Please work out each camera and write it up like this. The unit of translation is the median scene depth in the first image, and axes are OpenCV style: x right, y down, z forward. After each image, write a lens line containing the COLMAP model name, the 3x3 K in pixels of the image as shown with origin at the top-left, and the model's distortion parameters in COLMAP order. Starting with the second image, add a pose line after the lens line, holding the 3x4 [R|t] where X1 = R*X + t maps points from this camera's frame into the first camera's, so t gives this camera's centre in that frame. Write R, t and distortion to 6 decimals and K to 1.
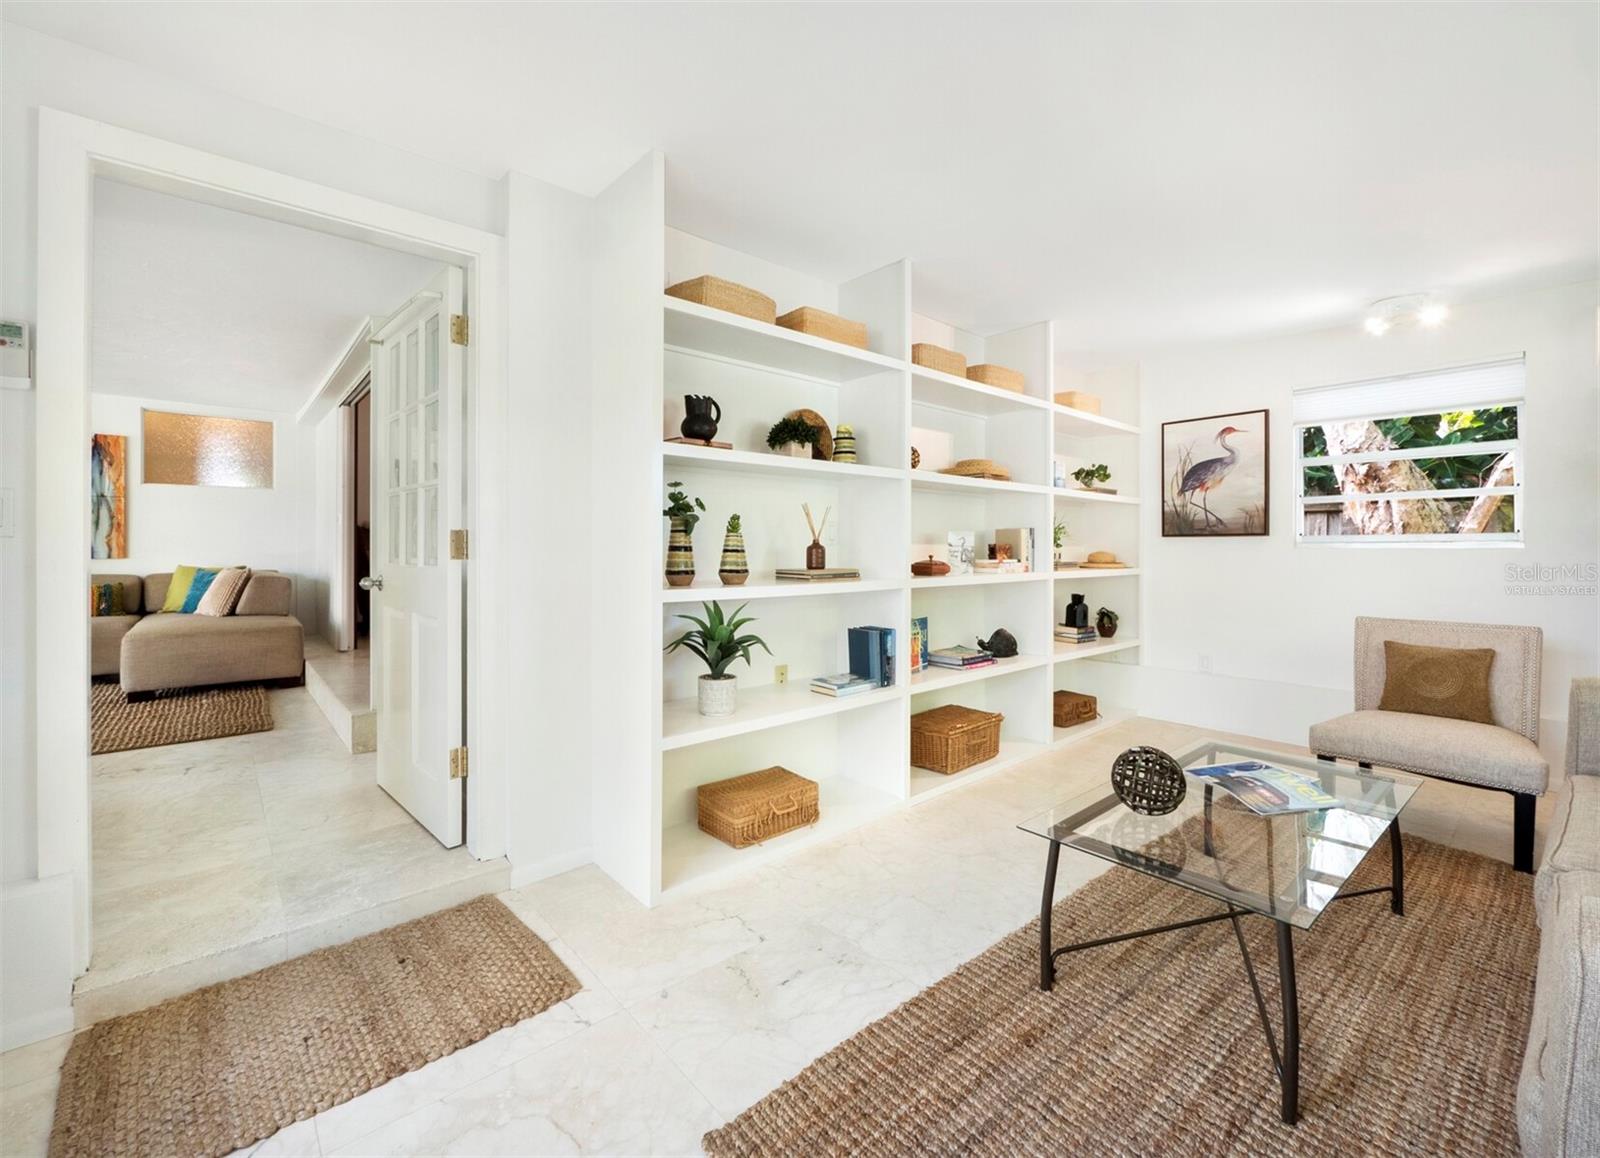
lens RADIAL K [[682.4, 0, 800.2], [0, 682.4, 549.5], [0, 0, 1]] dist [-0.001200, -0.000155]
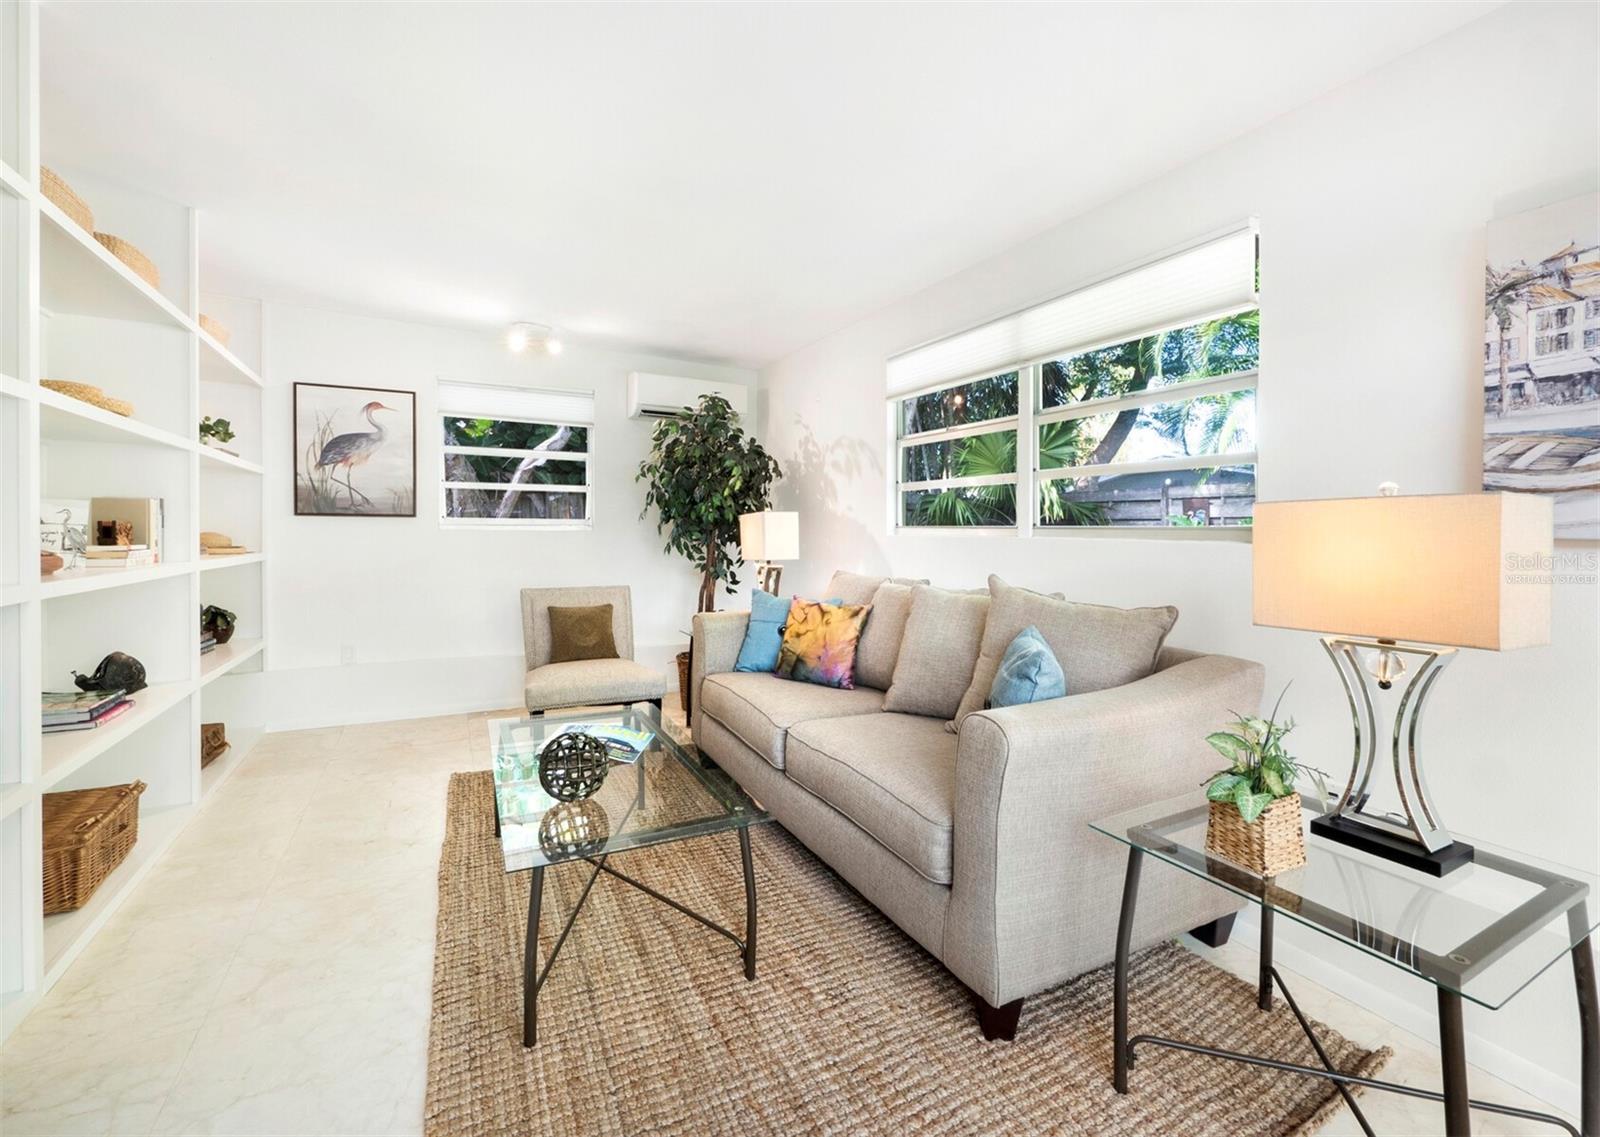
lens RADIAL K [[686.7, 0, 800.5], [0, 686.7, 540.8], [0, 0, 1]] dist [-0.001364, -0.000098]
pose [[0.231557, -0.009856, 0.972772, -0.184147], [-0.006230, 0.999913, 0.011614, -0.000979], [-0.972801, -0.008750, 0.231475, 0.219947]]
